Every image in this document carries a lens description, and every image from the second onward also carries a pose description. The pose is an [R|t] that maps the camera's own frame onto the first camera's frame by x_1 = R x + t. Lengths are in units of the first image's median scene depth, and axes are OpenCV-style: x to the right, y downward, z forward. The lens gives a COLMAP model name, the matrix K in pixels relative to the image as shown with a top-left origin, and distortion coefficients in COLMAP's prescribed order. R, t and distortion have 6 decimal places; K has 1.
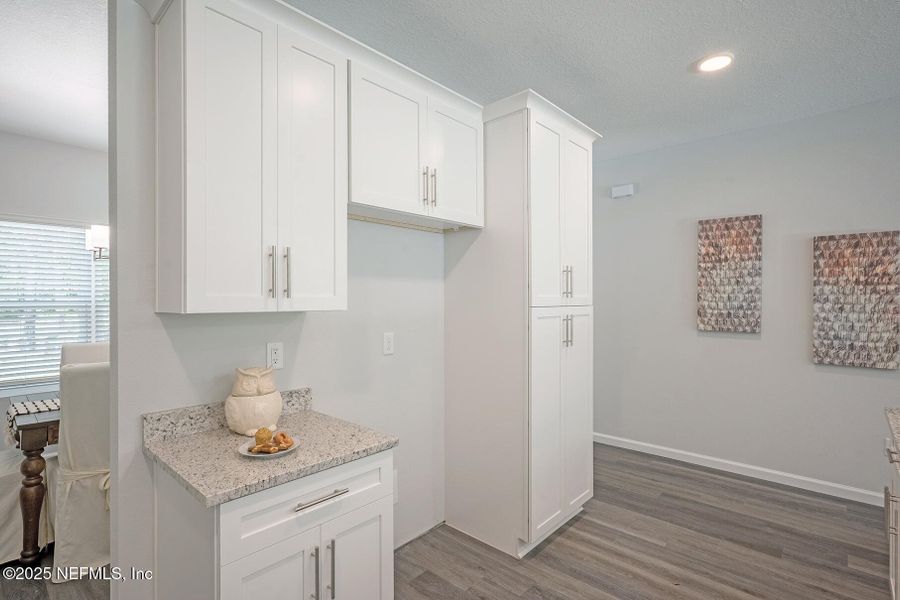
lens RADIAL K [[430.1, 0, 449.4], [0, 430.1, 299.7], [0, 0, 1]] dist [0.000531, 0.001011]
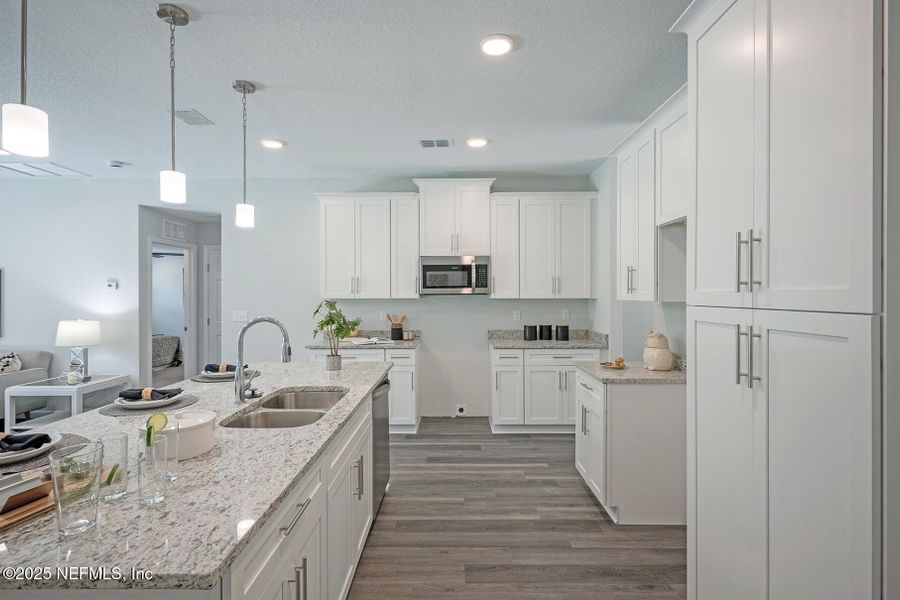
lens RADIAL K [[430.1, 0, 444.9], [0, 430.1, 295.3], [0, 0, 1]] dist [0.000531, 0.001011]
pose [[-0.749641, 0.004828, -0.661827, 0.895176], [0.002763, 0.999988, 0.004165, -0.003094], [0.661839, 0.001293, -0.749645, 1.149407]]
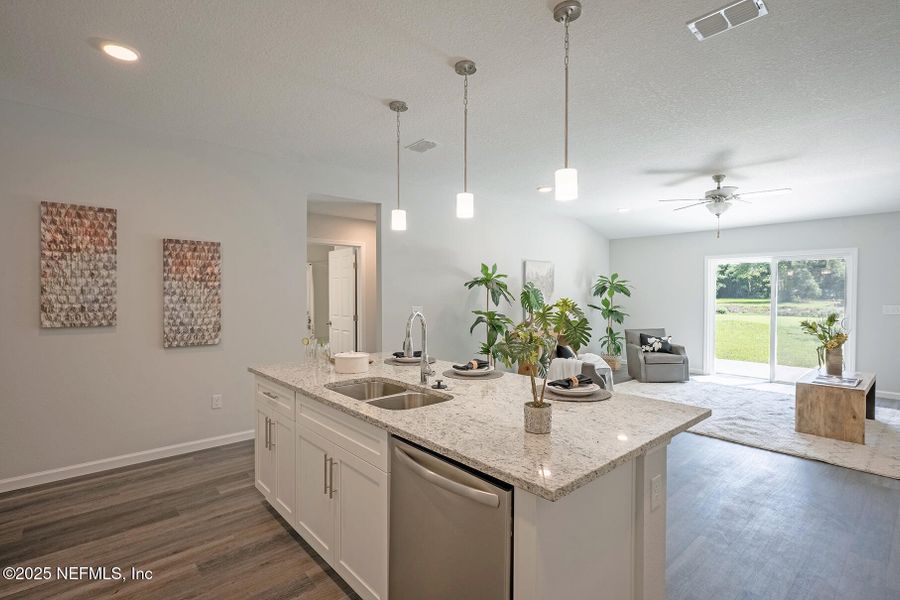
lens RADIAL K [[430.1, 0, 447.1], [0, 430.1, 299.0], [0, 0, 1]] dist [0.000531, 0.001011]
pose [[0.120256, -0.013300, 0.992654, -0.266277], [0.001860, 0.999912, 0.013172, 0.003375], [-0.992741, 0.000262, 0.120271, 0.133211]]
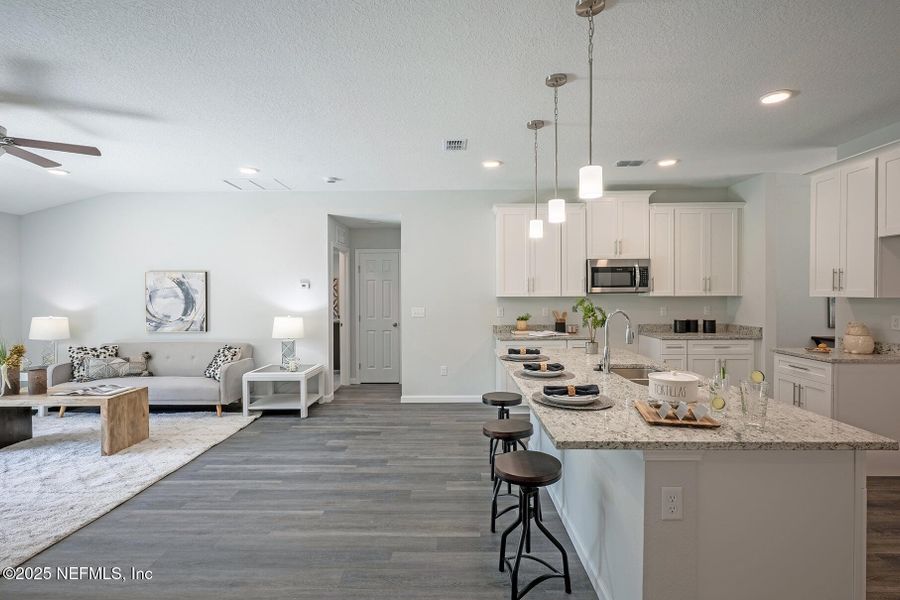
lens RADIAL K [[430.1, 0, 447.9], [0, 430.1, 298.7], [0, 0, 1]] dist [0.000531, 0.001011]
pose [[-0.749695, 0.011436, -0.661685, 1.645628], [0.004821, 0.999919, 0.011820, 0.000853], [0.661766, 0.005672, -0.749689, 0.829289]]
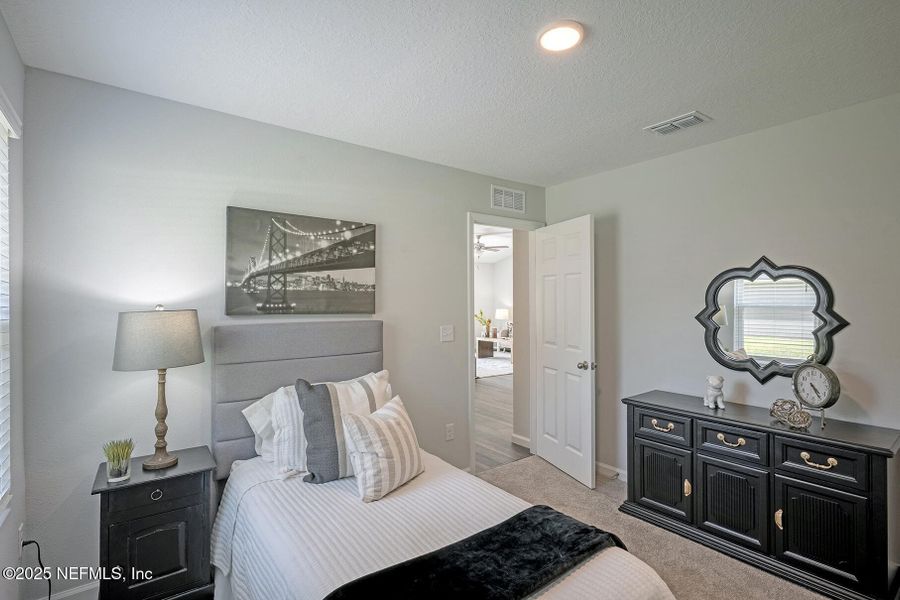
lens RADIAL K [[430.1, 0, 453.6], [0, 430.1, 299.0], [0, 0, 1]] dist [0.000531, 0.001011]
pose [[-0.983275, 0.002874, 0.182102, 1.379726], [0.003367, 0.999991, 0.002401, -0.016976], [-0.182094, 0.002974, -0.983277, 2.631748]]
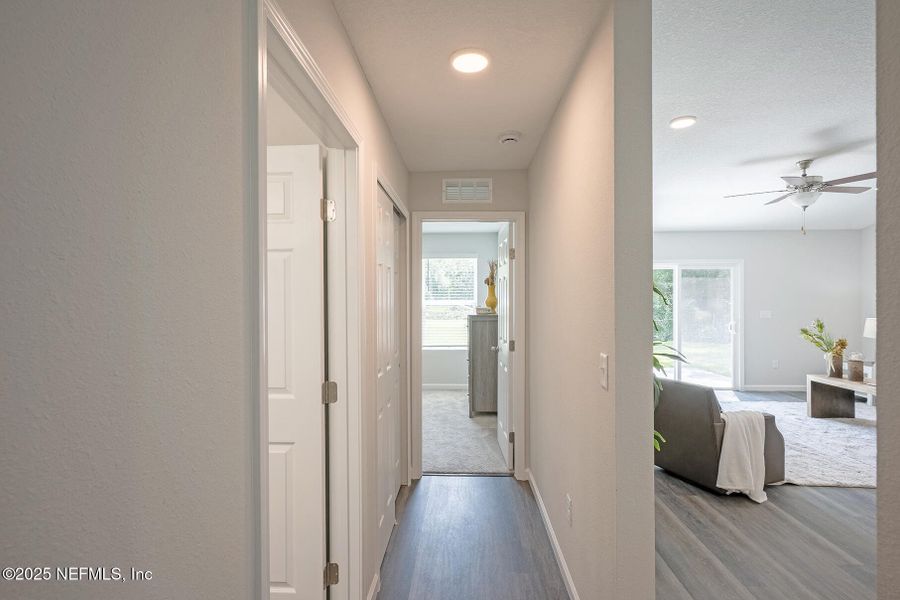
lens RADIAL K [[430.1, 0, 452.5], [0, 430.1, 299.0], [0, 0, 1]] dist [0.000531, 0.001011]
pose [[-0.643751, 0.003216, 0.765228, 1.428797], [0.004027, 0.999992, -0.000815, -0.005652], [-0.765225, 0.002557, -0.643758, 1.223219]]
